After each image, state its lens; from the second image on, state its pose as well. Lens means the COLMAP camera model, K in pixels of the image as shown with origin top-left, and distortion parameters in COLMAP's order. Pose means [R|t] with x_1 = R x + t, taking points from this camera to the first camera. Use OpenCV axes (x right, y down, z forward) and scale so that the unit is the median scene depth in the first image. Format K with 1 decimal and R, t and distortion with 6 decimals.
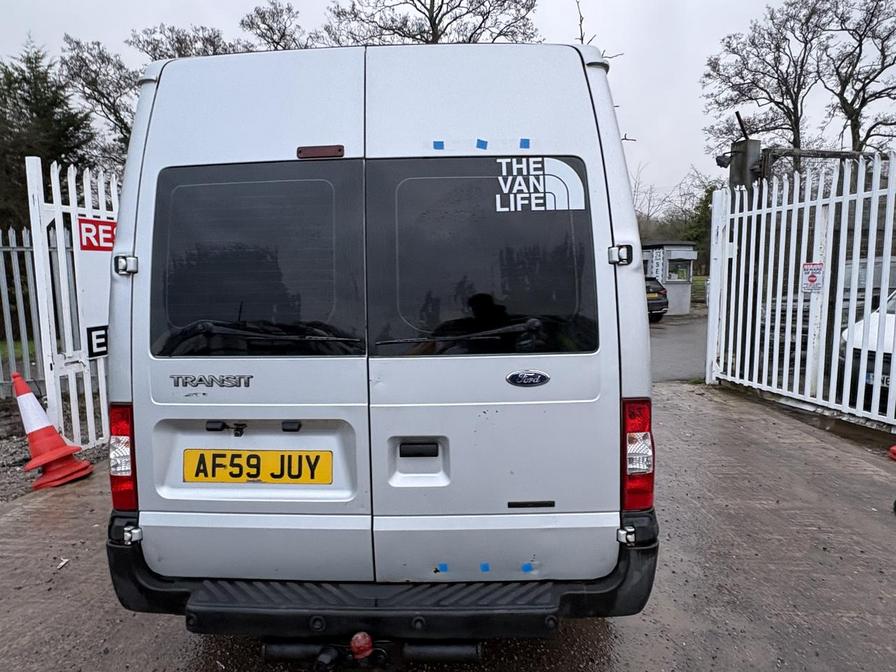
lens RADIAL K [[538.8, 0, 448.0], [0, 538.8, 336.0], [0, 0, 1]] dist [-0.000465, 0.000268]
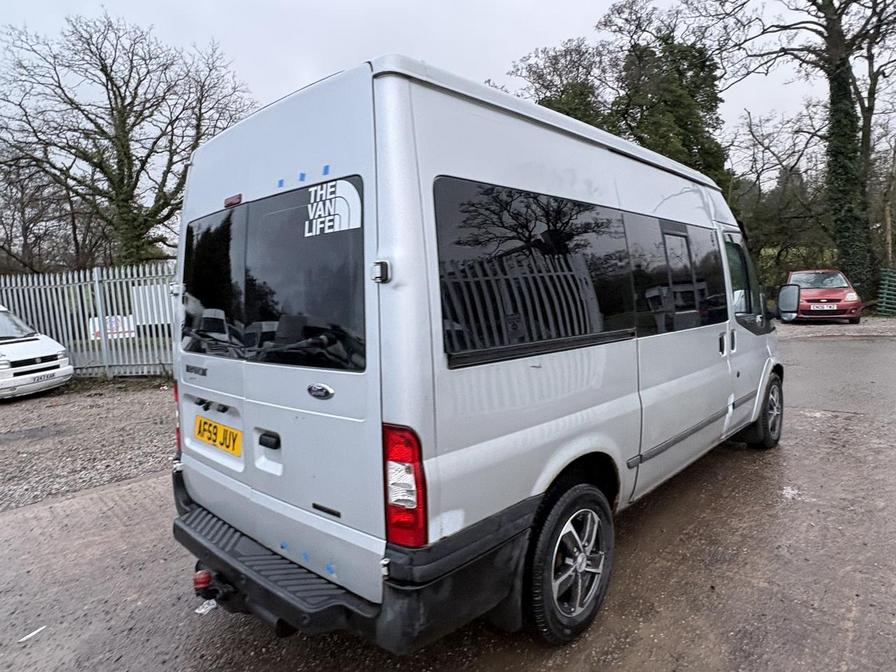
lens RADIAL K [[538.8, 0, 448.0], [0, 538.8, 336.0], [0, 0, 1]] dist [-0.000465, 0.000268]
pose [[0.759349, 0.038621, -0.649537, 1.010705], [-0.028406, 0.999253, 0.026207, -0.065167], [0.650064, -0.001449, 0.759878, 0.347363]]
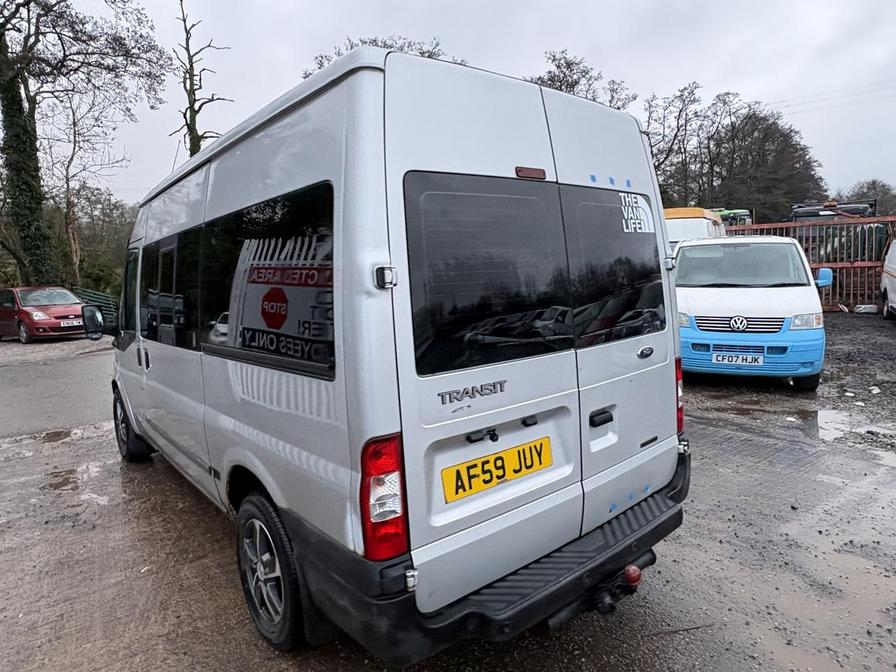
lens RADIAL K [[542.9, 0, 446.1], [0, 542.9, 330.5], [0, 0, 1]] dist [-0.001095, -0.001629]
pose [[0.741364, -0.086354, 0.665524, -1.145195], [0.089797, 0.995534, 0.029144, -0.063860], [-0.665068, 0.038156, 0.745807, 0.285618]]
